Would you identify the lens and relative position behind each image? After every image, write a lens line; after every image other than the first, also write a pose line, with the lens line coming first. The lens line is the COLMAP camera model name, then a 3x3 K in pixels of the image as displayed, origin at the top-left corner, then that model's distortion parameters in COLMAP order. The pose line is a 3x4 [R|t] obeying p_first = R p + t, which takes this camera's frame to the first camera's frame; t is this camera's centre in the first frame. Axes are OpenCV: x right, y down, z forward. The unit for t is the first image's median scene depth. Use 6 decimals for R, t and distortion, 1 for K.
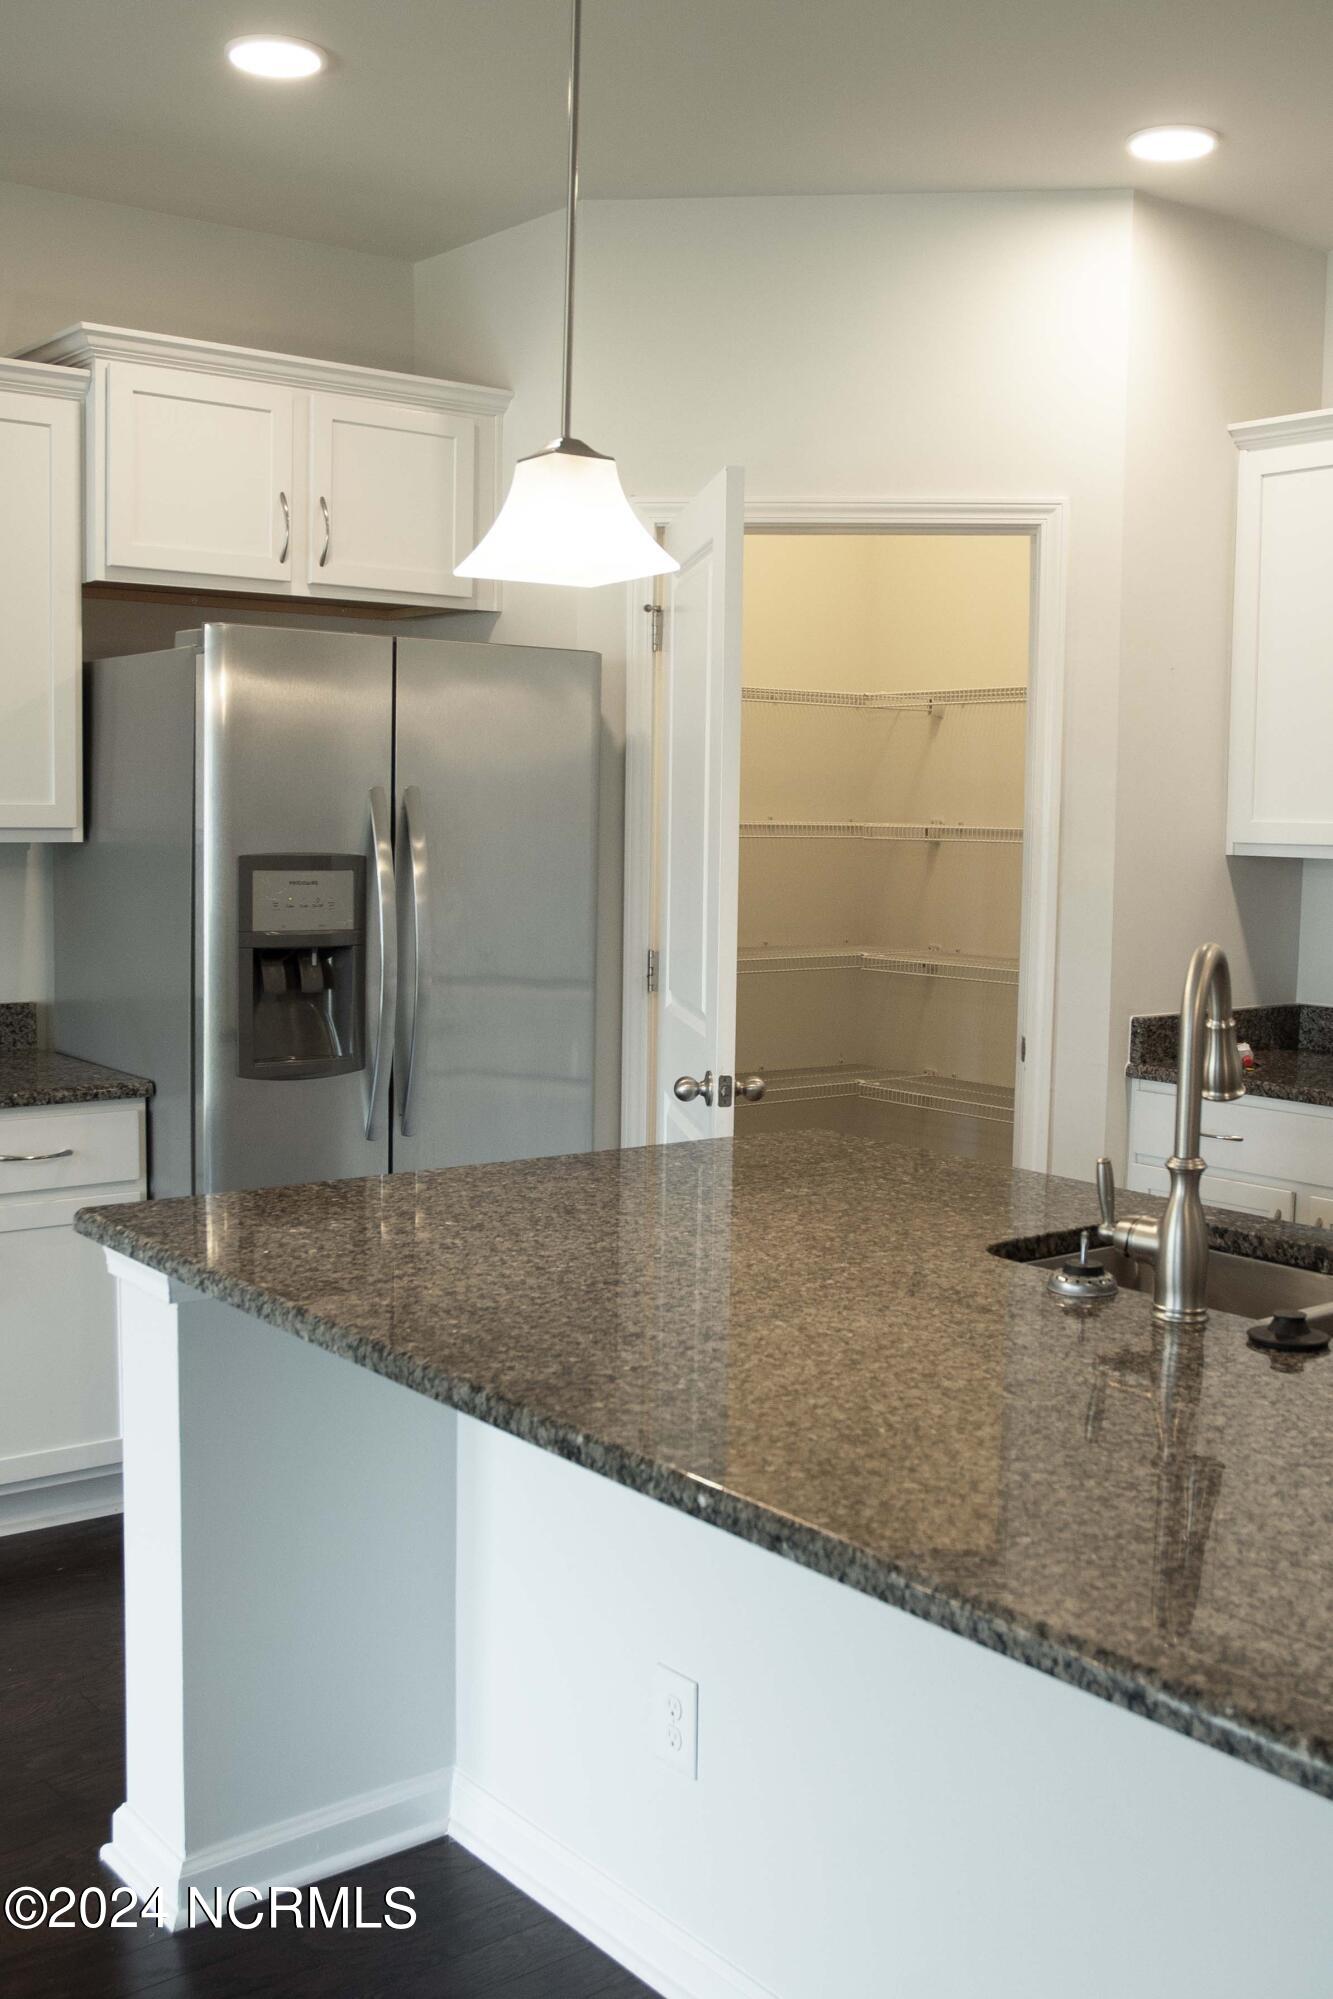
lens RADIAL K [[2027.7, 0, 663.0], [0, 2027.7, 1006.0], [0, 0, 1]] dist [-0.062871, 0.000000]
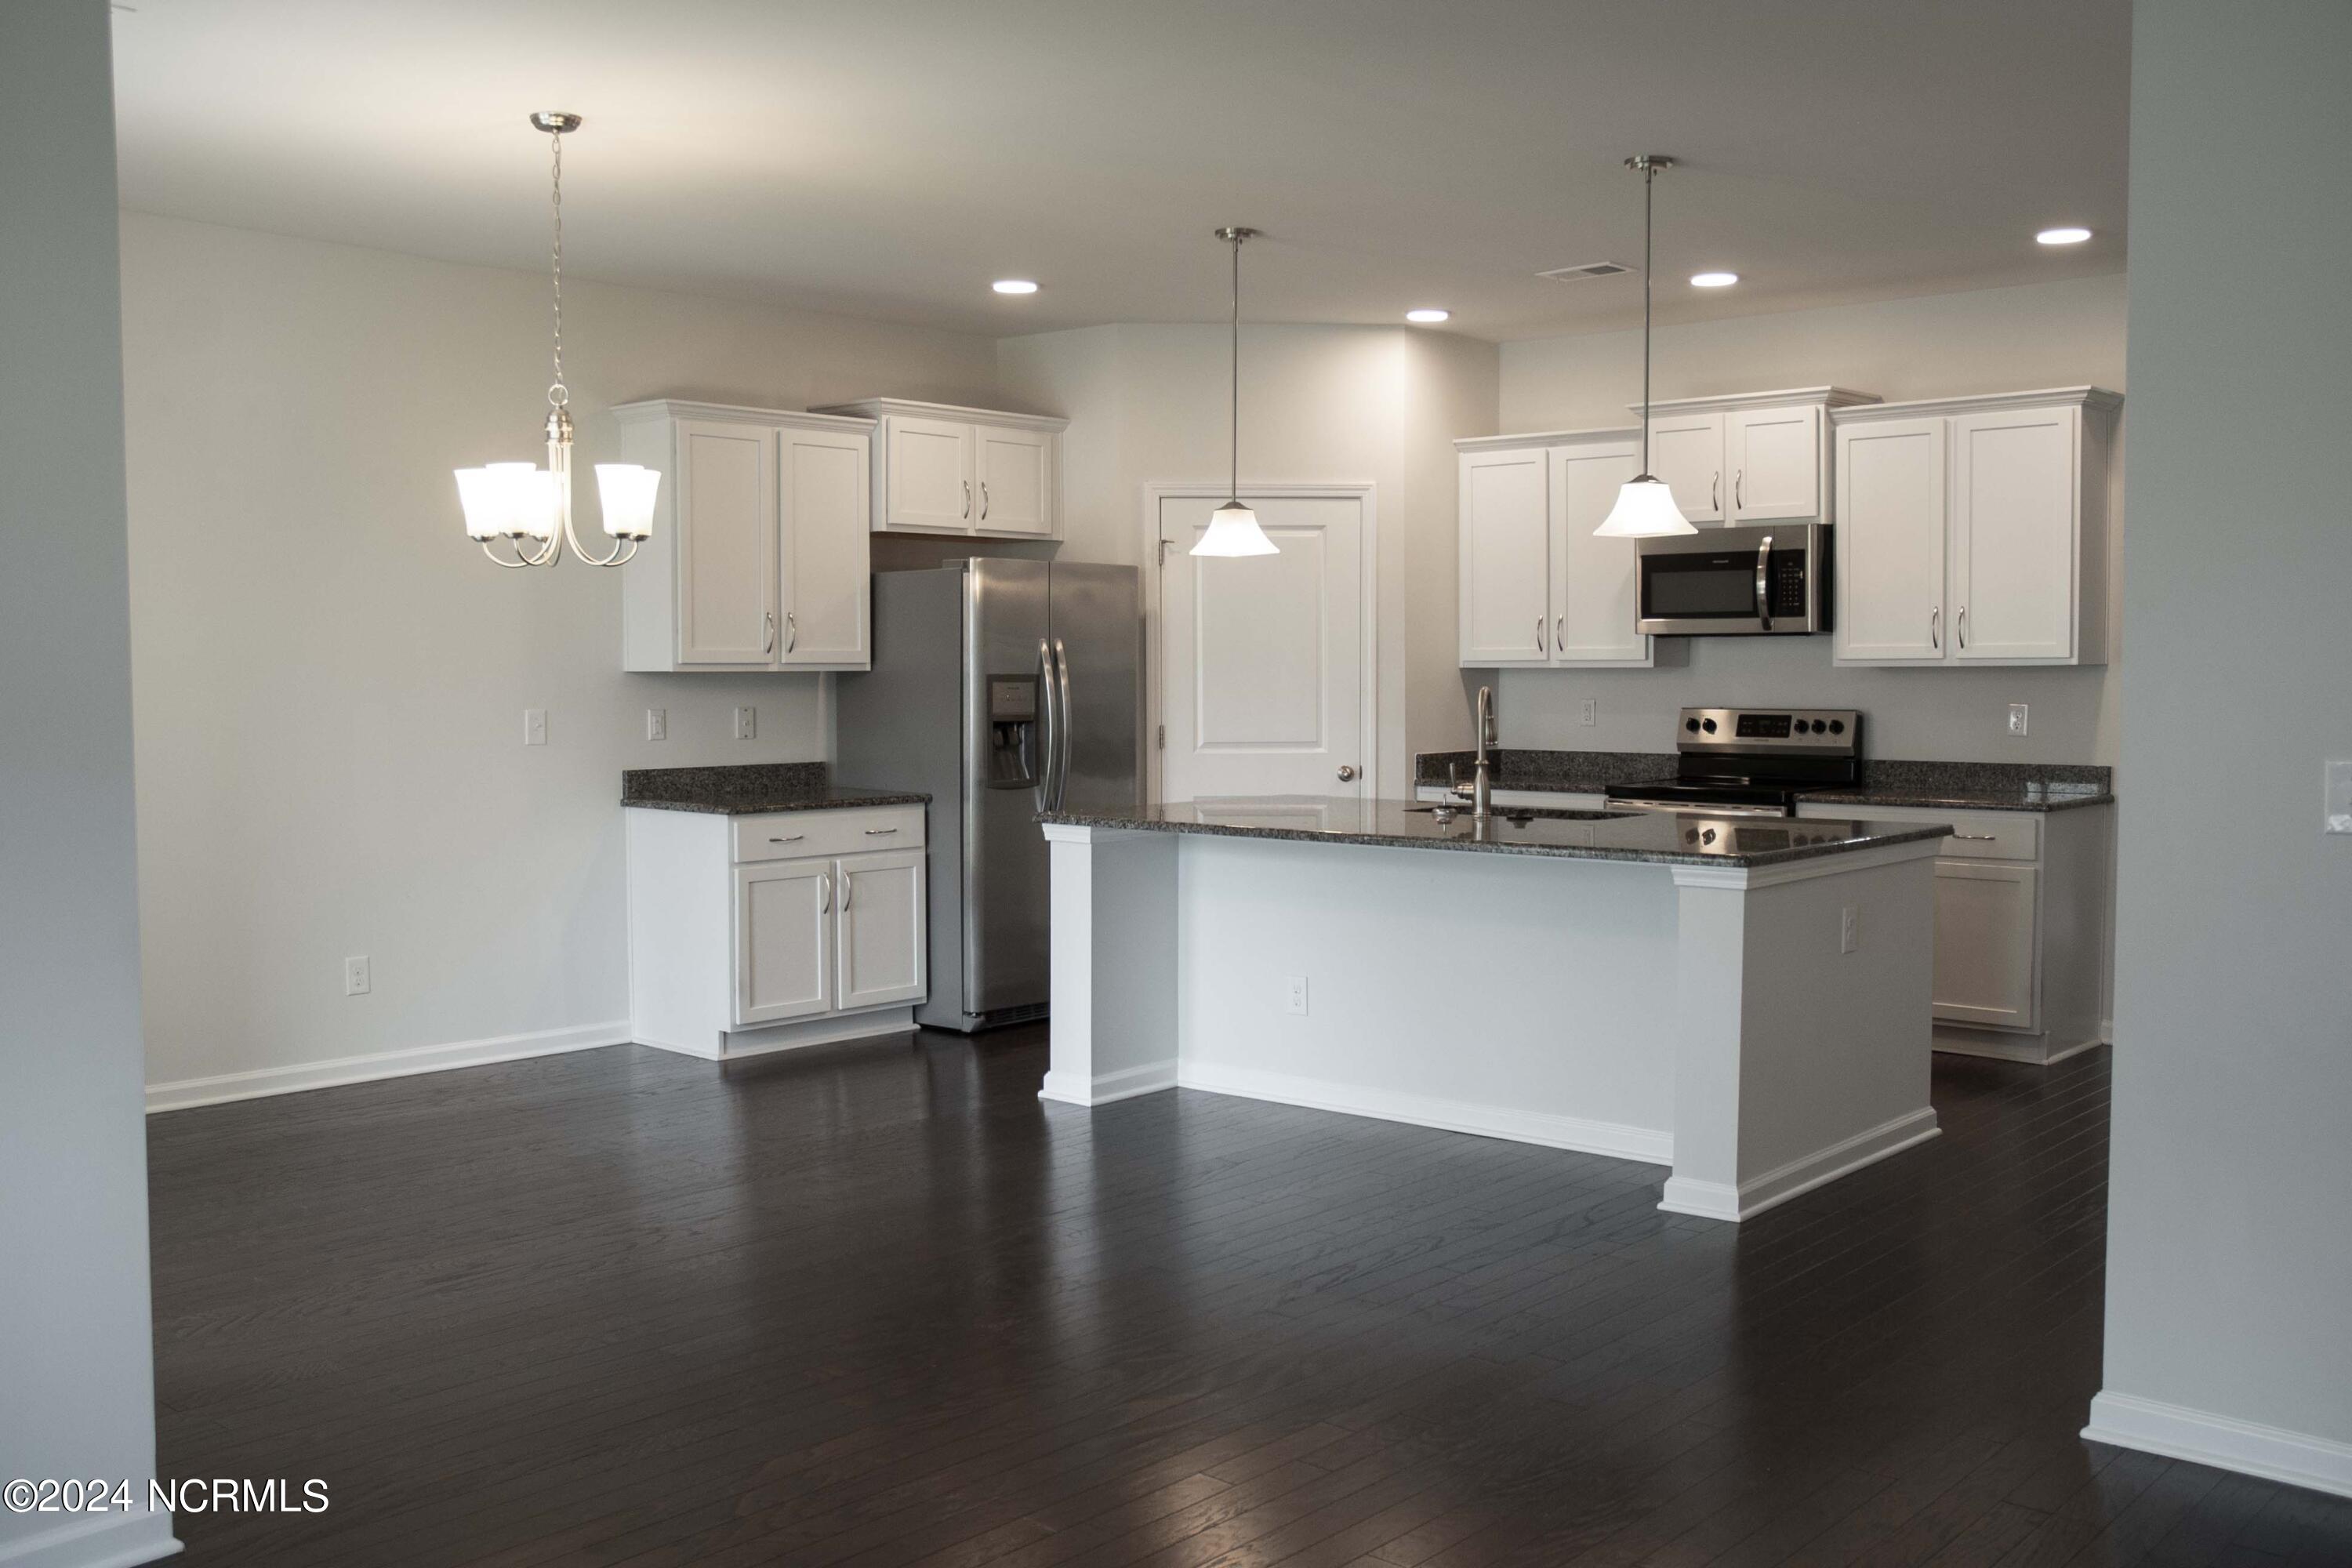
lens RADIAL K [[2385.8, 0, 1177.4], [0, 2385.8, 792.3], [0, 0, 1]] dist [-0.062871, 0.000000]
pose [[0.980536, -0.028319, 0.194284, -0.452717], [0.036914, 0.998487, -0.040760, 0.133336], [-0.192836, 0.047139, 0.980098, -1.226400]]
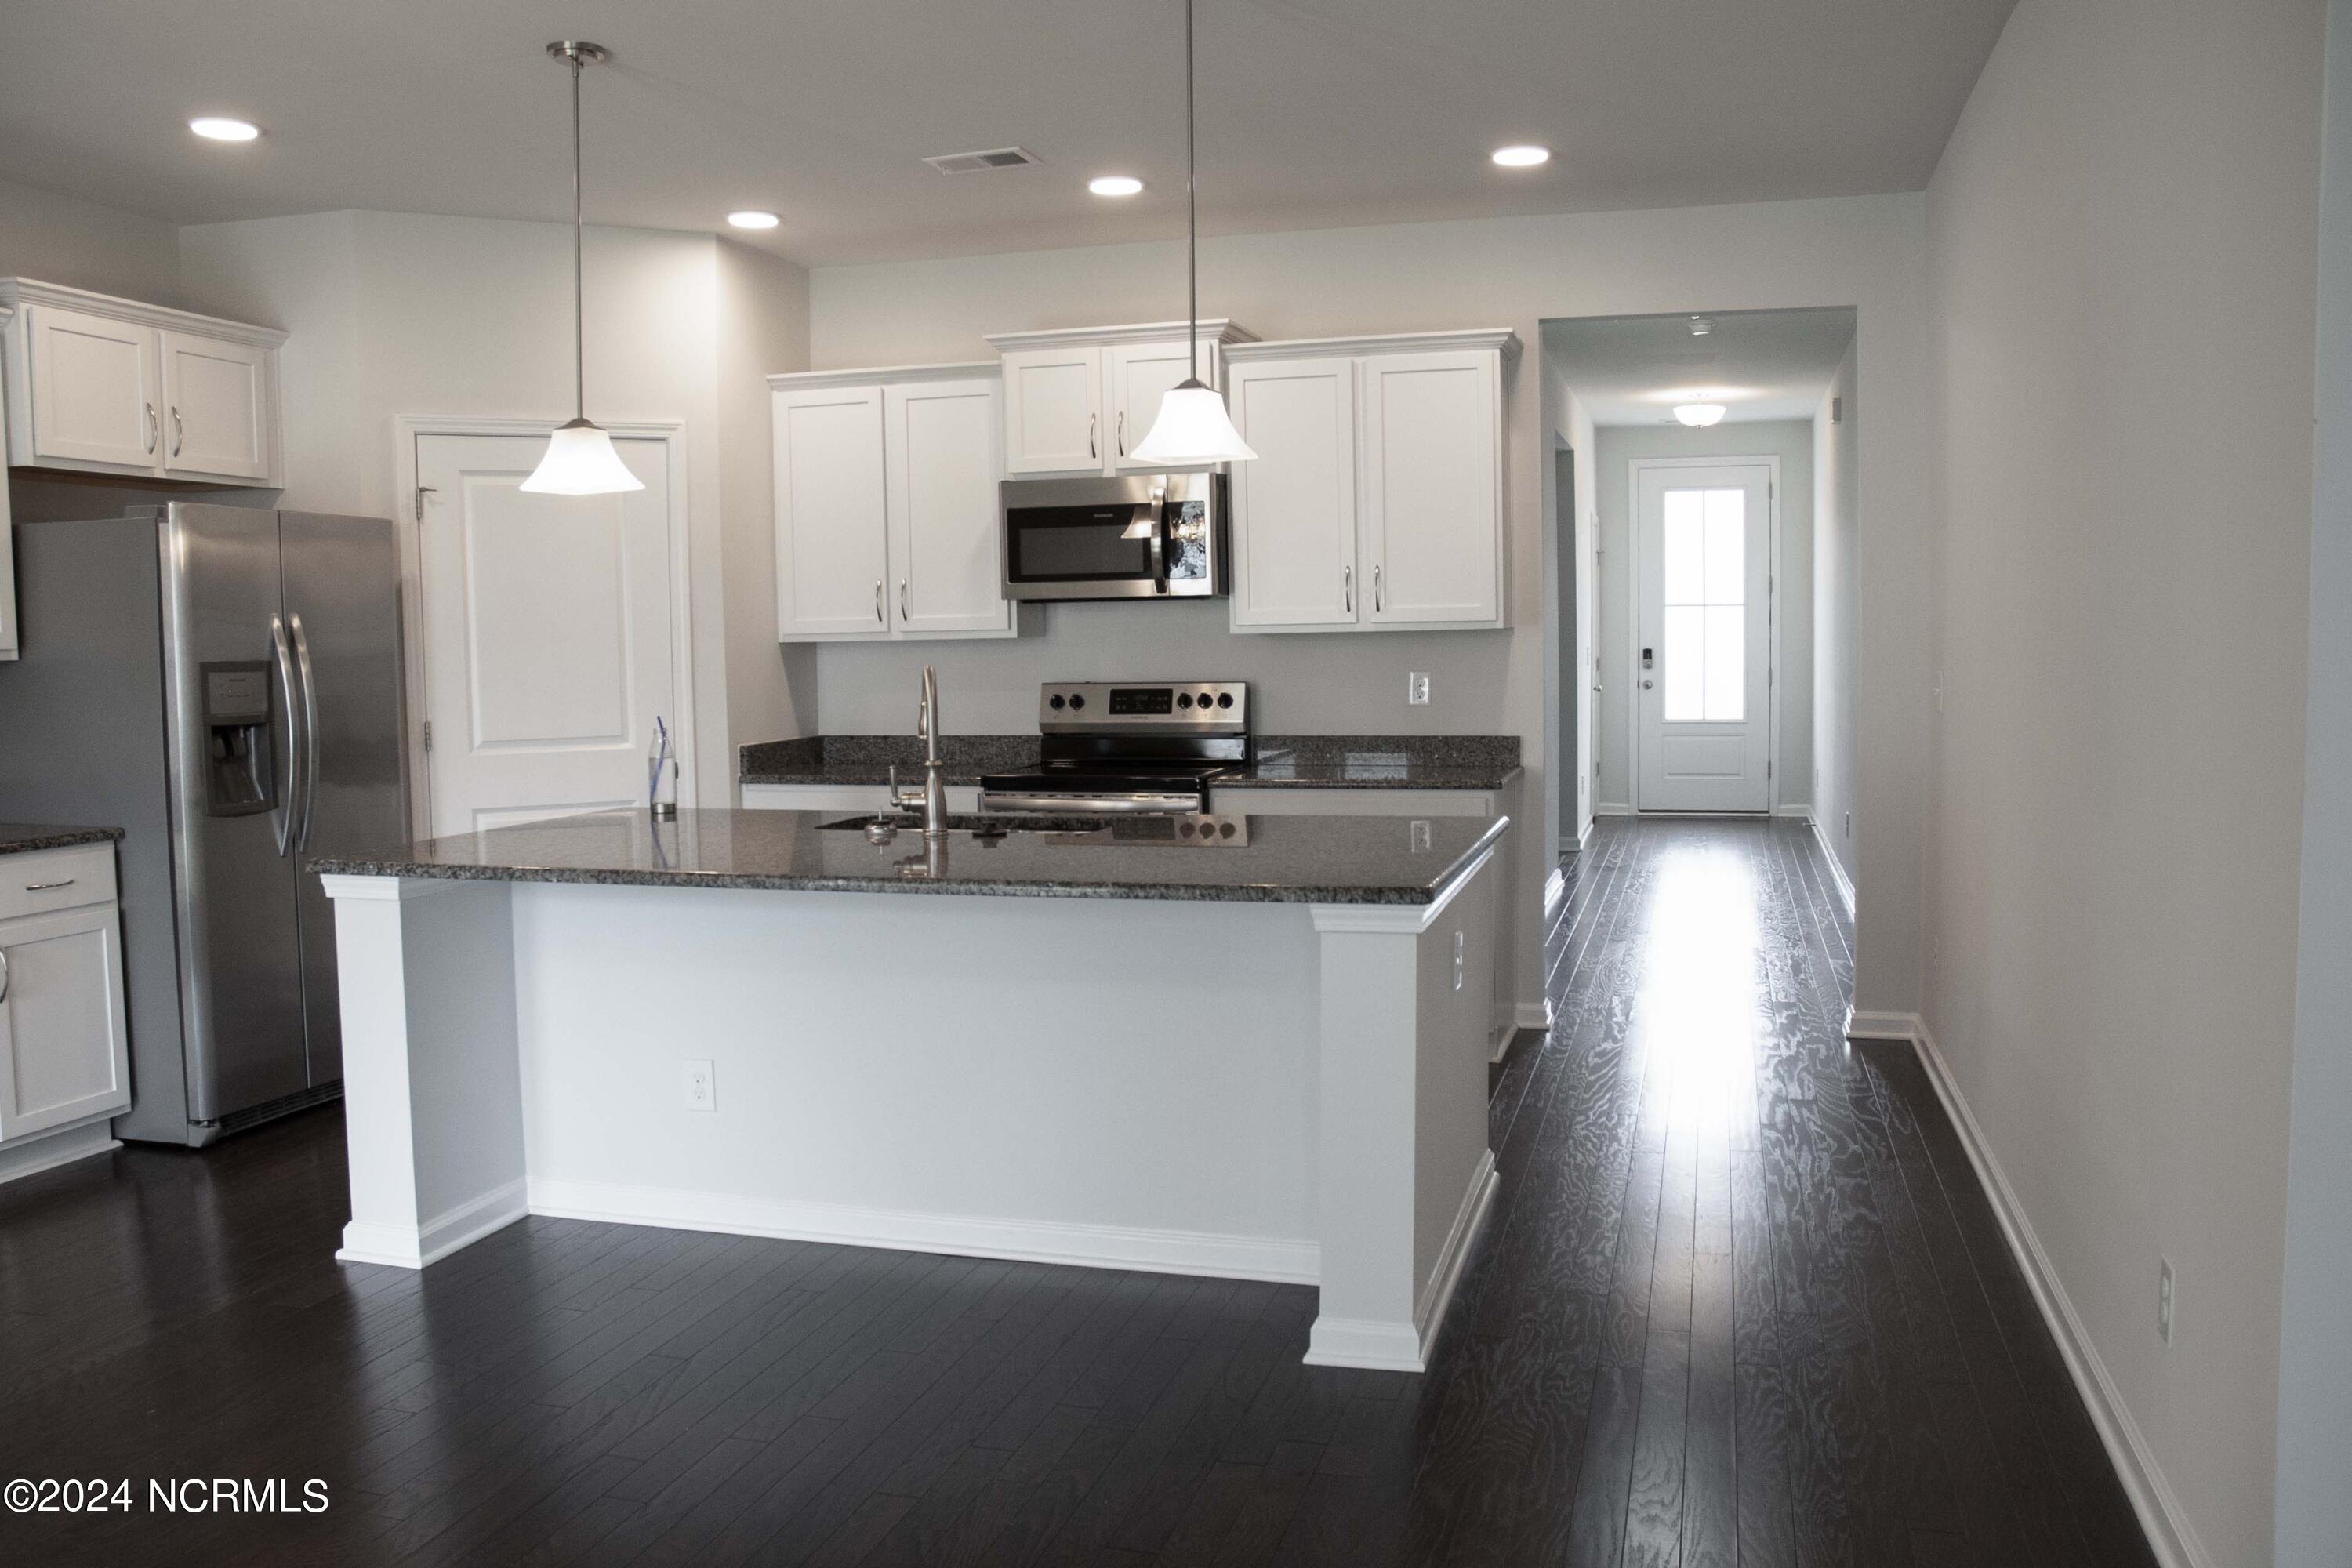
lens RADIAL K [[1984.3, 0, 1215.1], [0, 1984.3, 794.9], [0, 0, 1]] dist [-0.148008, 0.131154]
pose [[0.794600, -0.076092, 0.602347, -0.438999], [0.086040, 0.996215, 0.012345, 0.061897], [-0.601006, 0.042017, 0.798139, -0.496370]]
